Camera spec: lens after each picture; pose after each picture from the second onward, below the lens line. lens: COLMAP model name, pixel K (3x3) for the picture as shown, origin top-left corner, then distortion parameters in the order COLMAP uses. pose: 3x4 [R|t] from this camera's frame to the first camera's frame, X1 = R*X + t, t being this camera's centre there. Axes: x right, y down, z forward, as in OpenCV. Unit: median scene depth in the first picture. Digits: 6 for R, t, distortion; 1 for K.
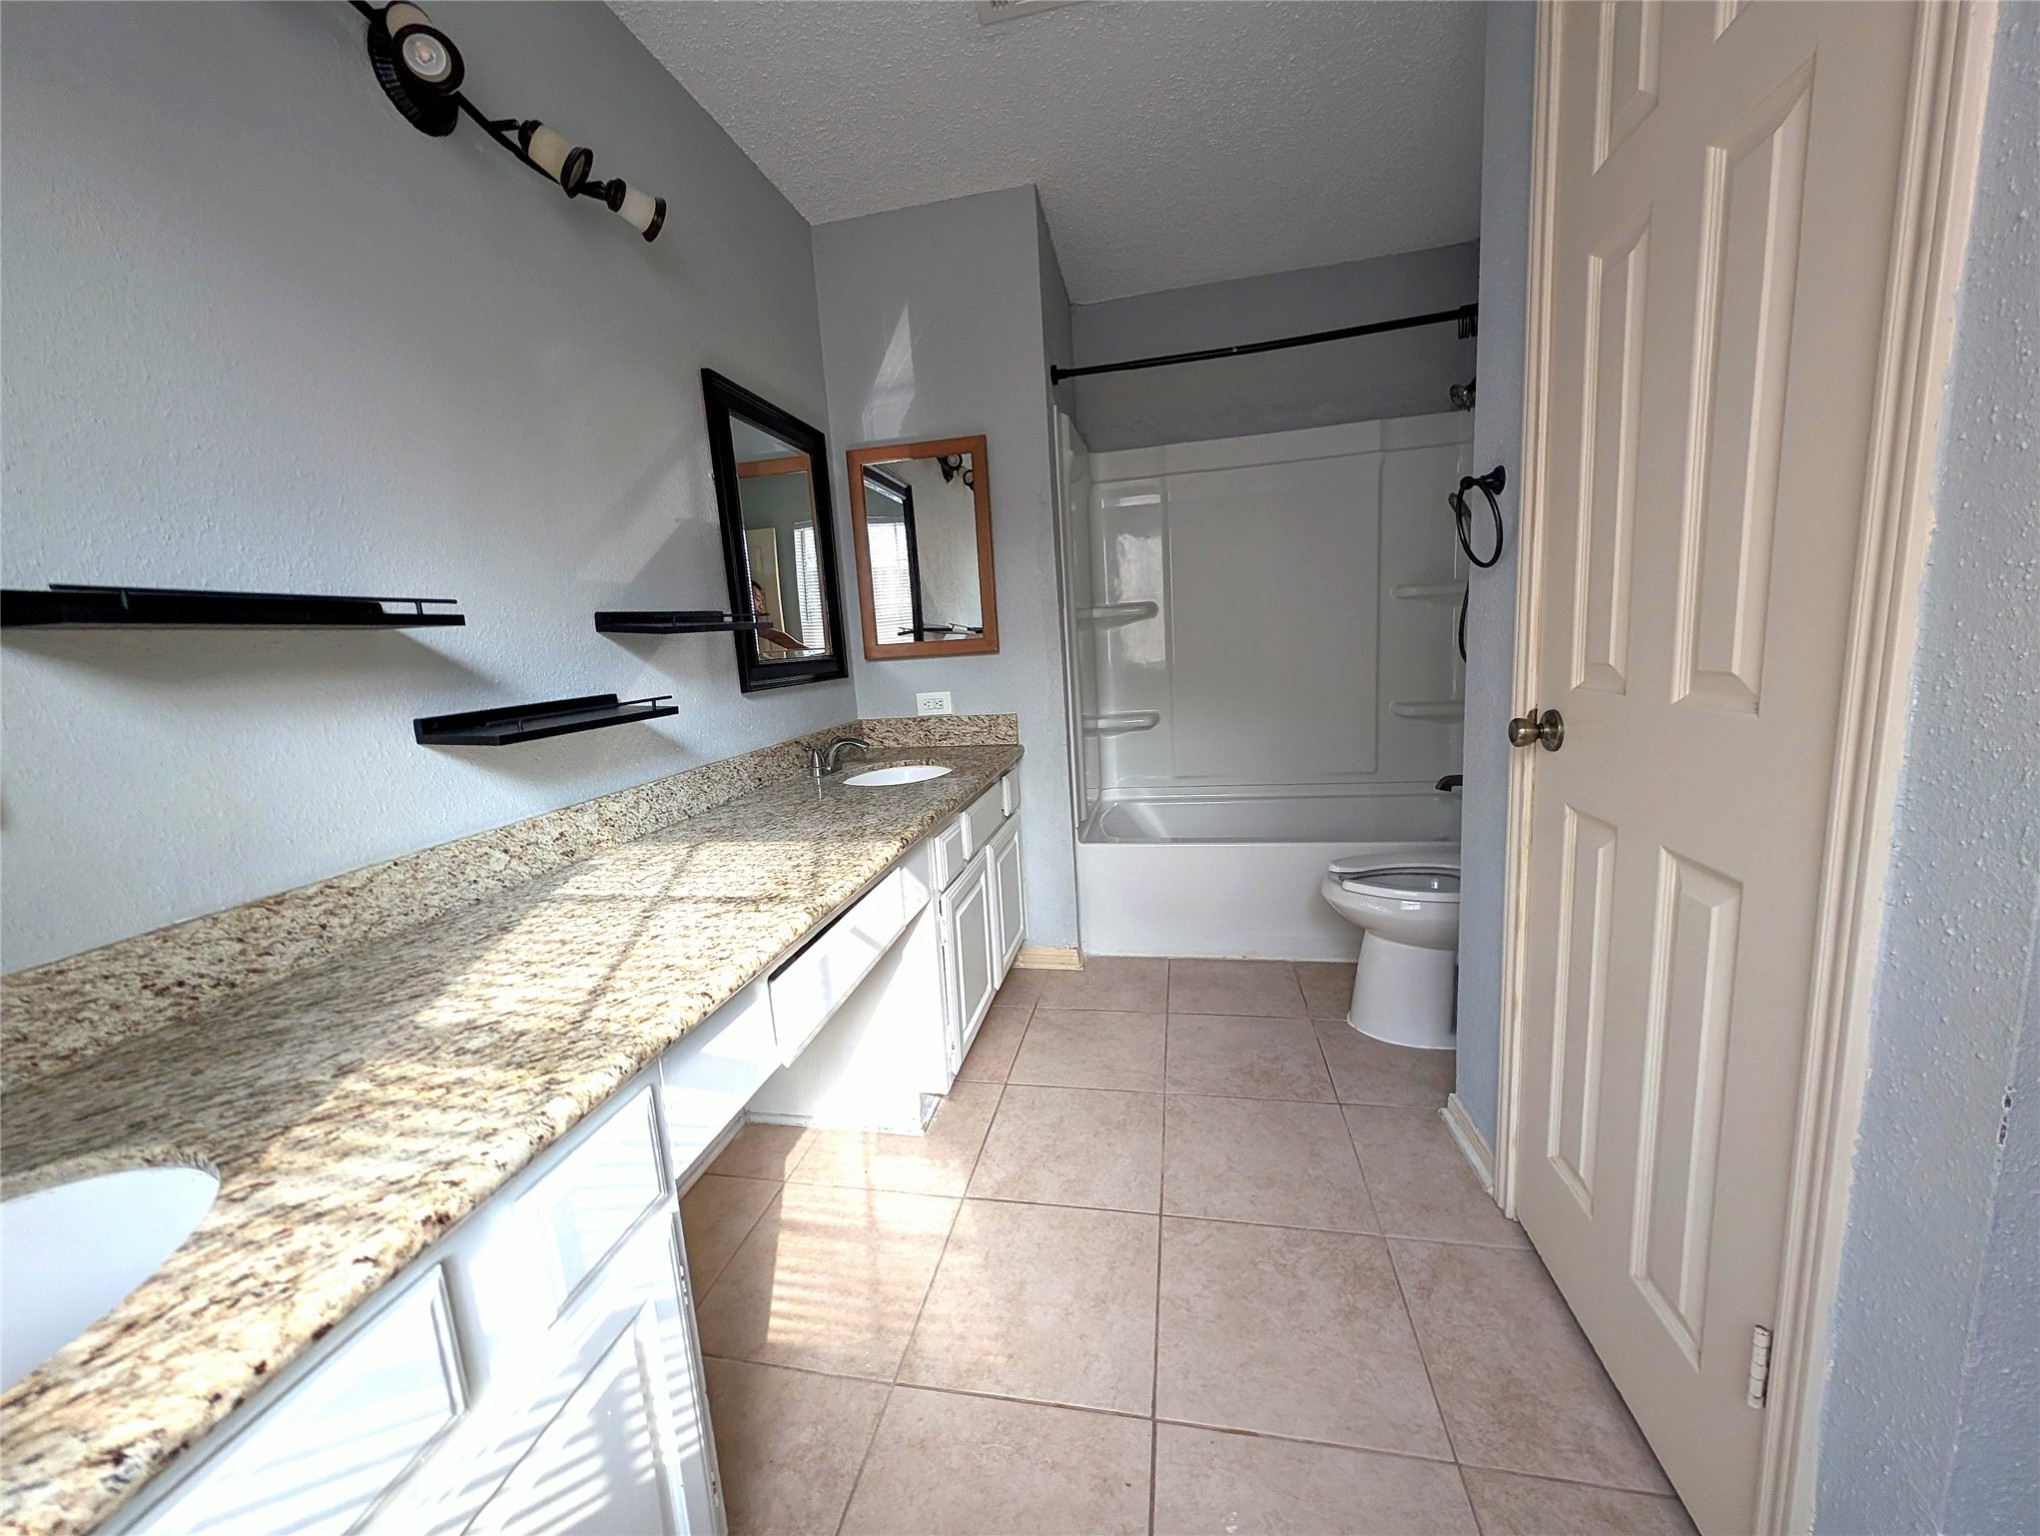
lens RADIAL K [[767.6, 0, 1020.0], [0, 767.6, 768.0], [0, 0, 1]] dist [0.008052, -0.000421]
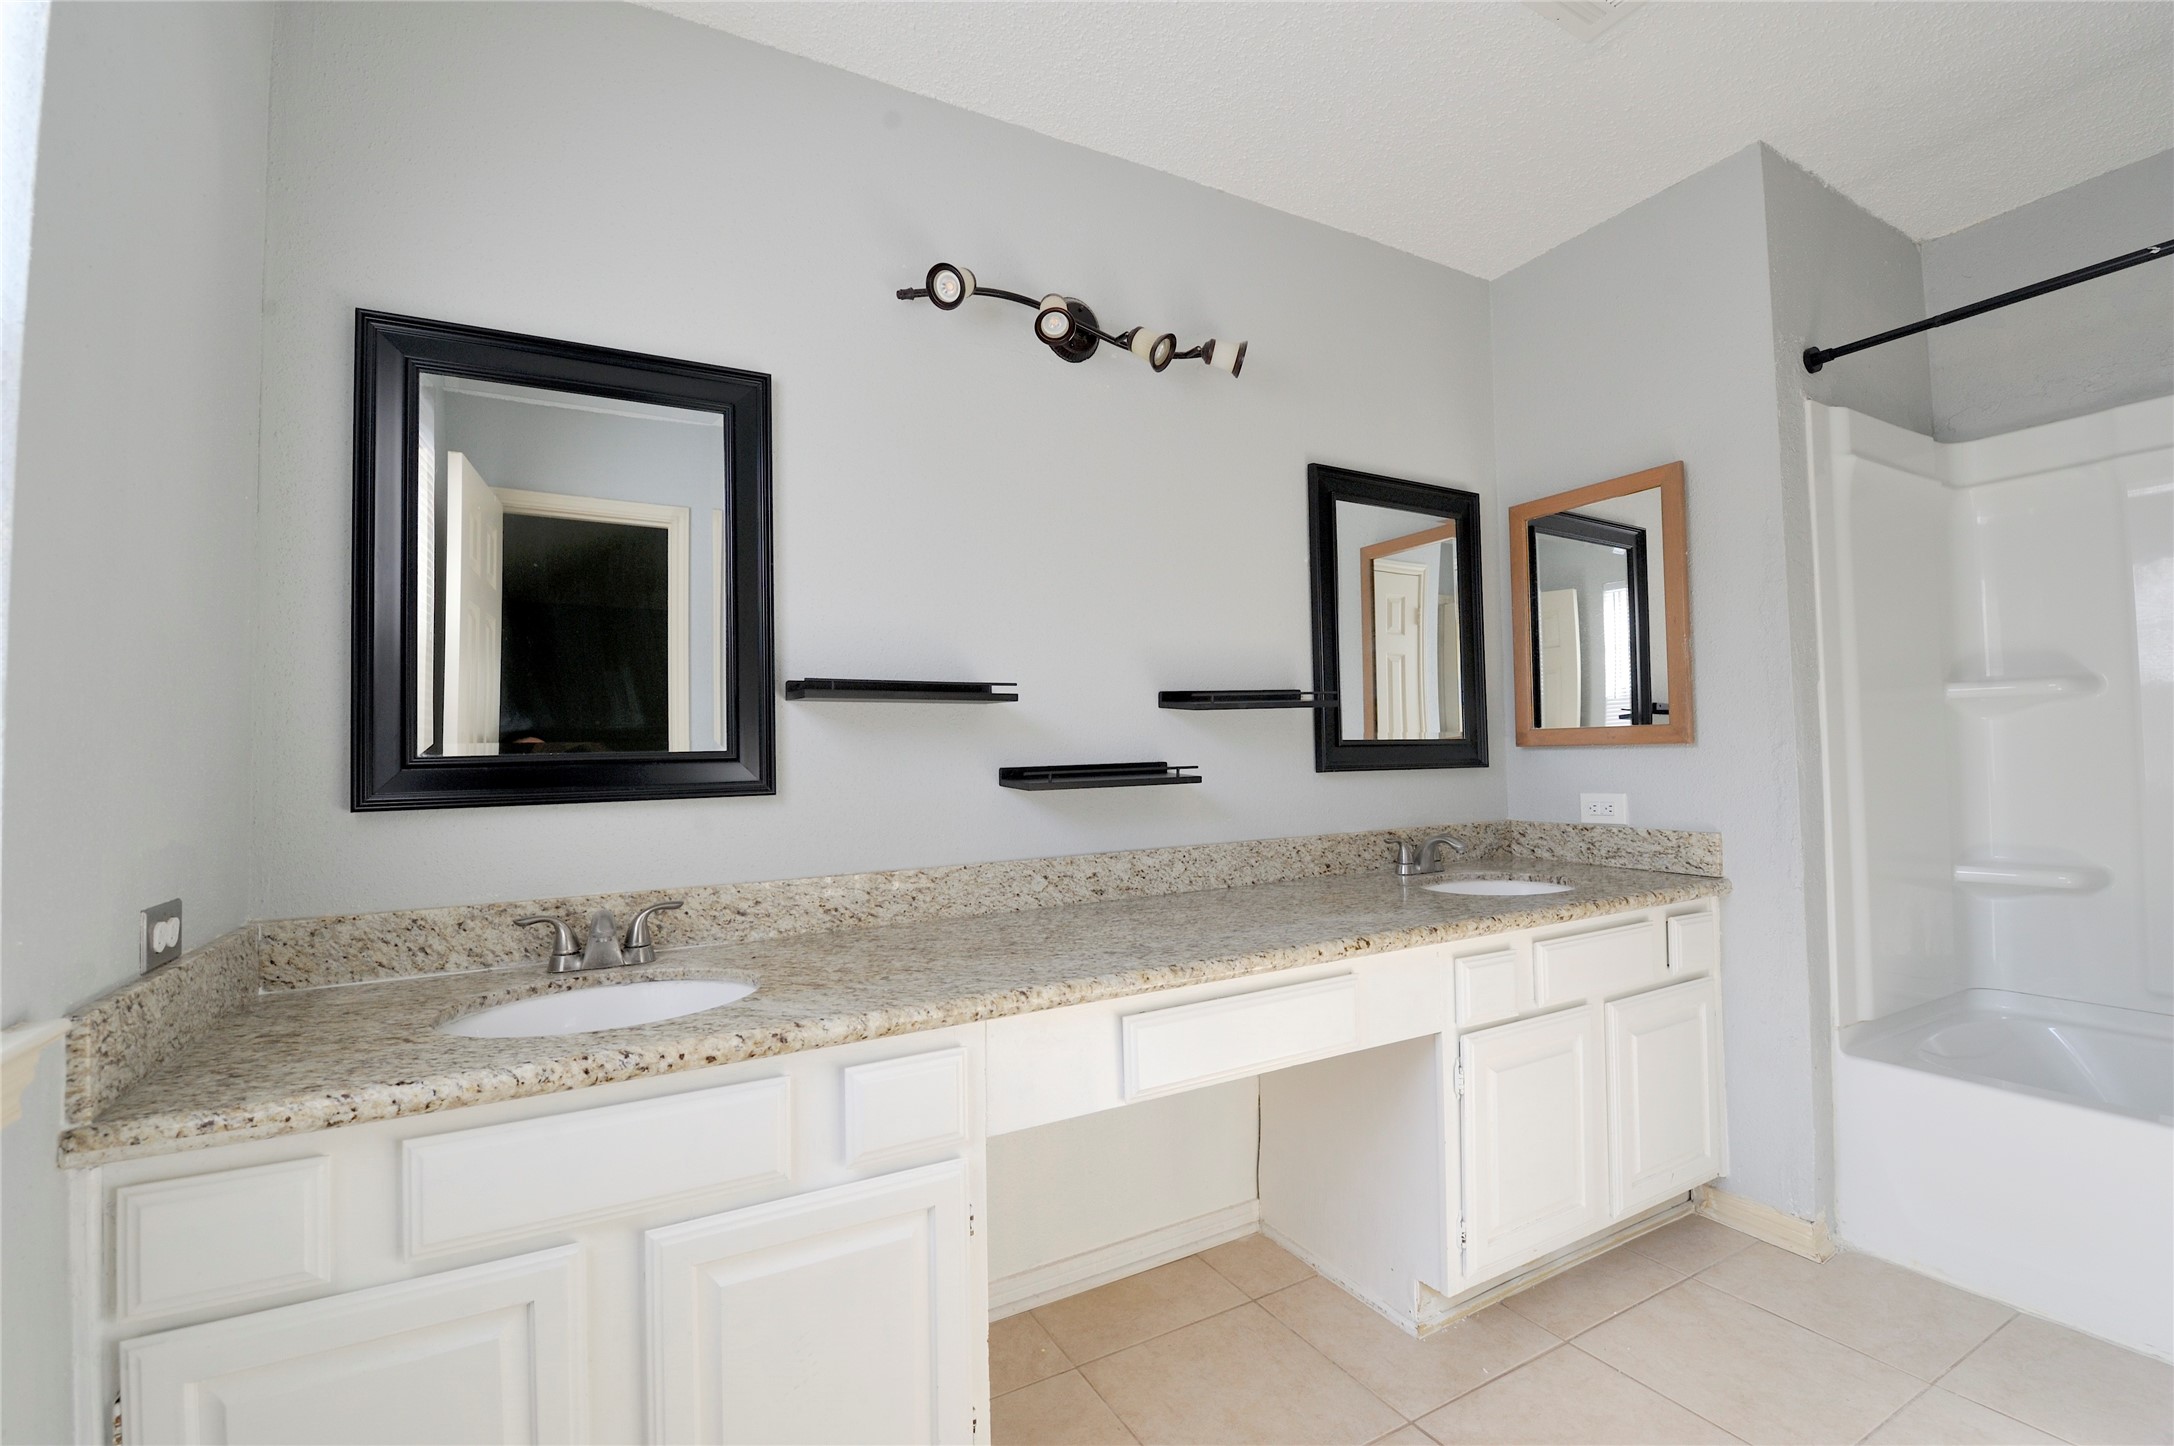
lens RADIAL K [[937.5, 0, 1087.0], [0, 937.5, 723.0], [0, 0, 1]] dist [-0.000978, -0.010254]
pose [[0.650267, 0.019127, -0.759465, 0.356238], [-0.148129, 0.983688, -0.102056, 0.004431], [0.745124, 0.178863, 0.642494, 0.017092]]
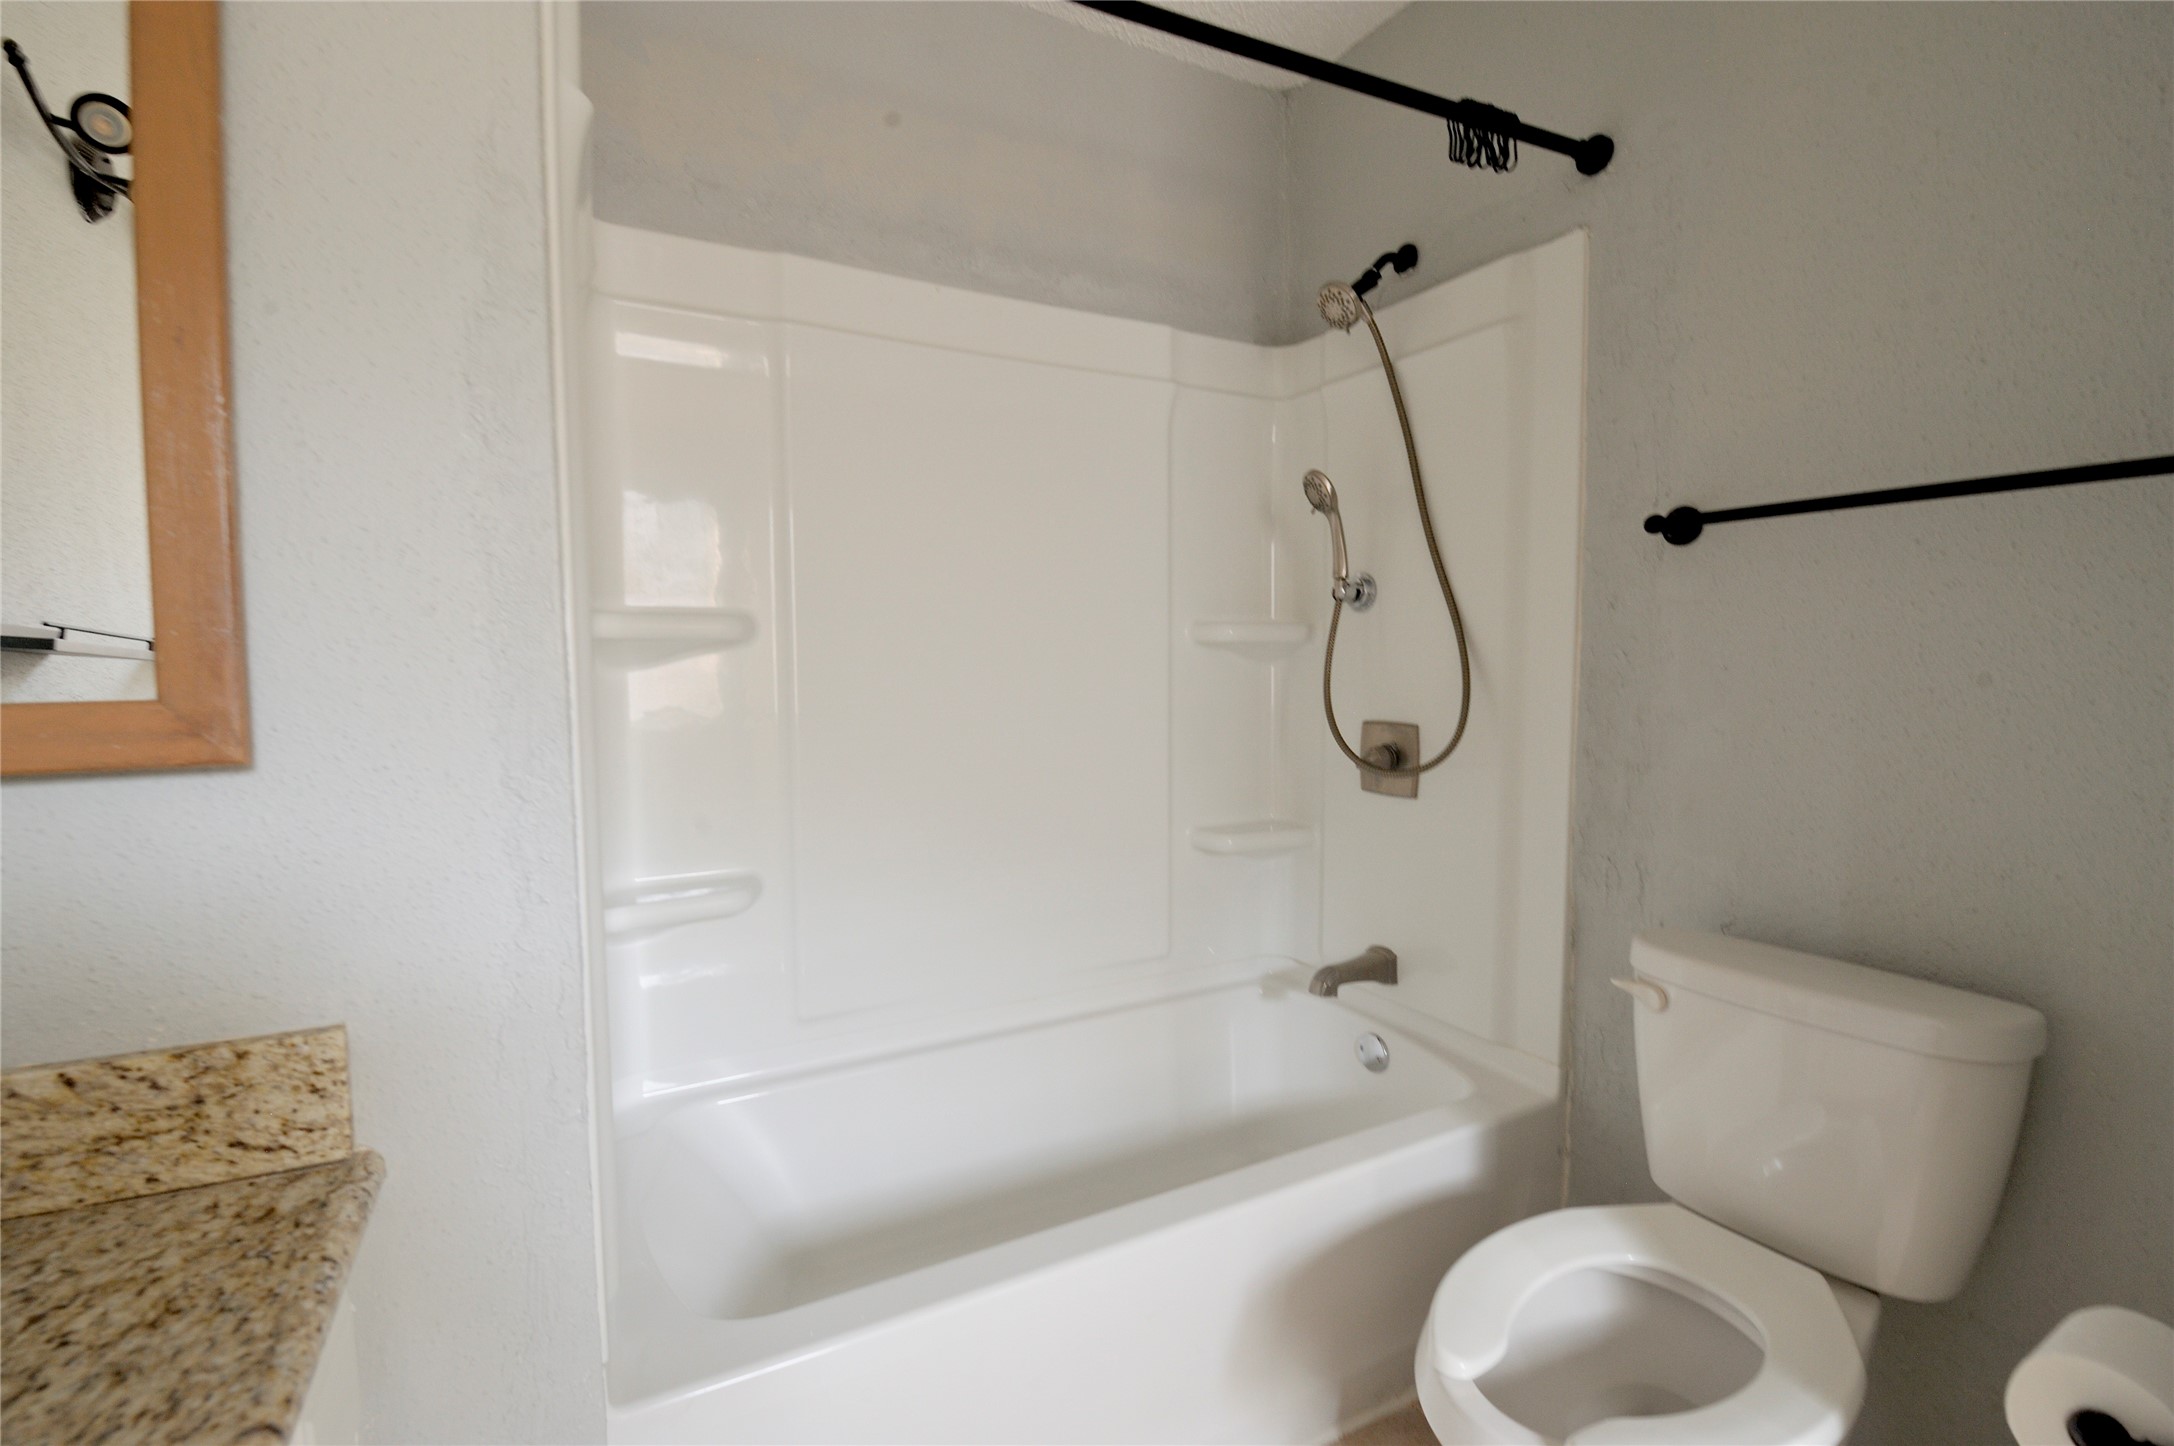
lens RADIAL K [[937.5, 0, 1087.0], [0, 937.5, 723.0], [0, 0, 1]] dist [-0.000978, -0.010254]
pose [[0.767833, 0.012376, 0.640531, -0.020413], [0.065025, 0.993145, -0.097137, -0.161009], [-0.637342, 0.116235, 0.761764, 0.860092]]
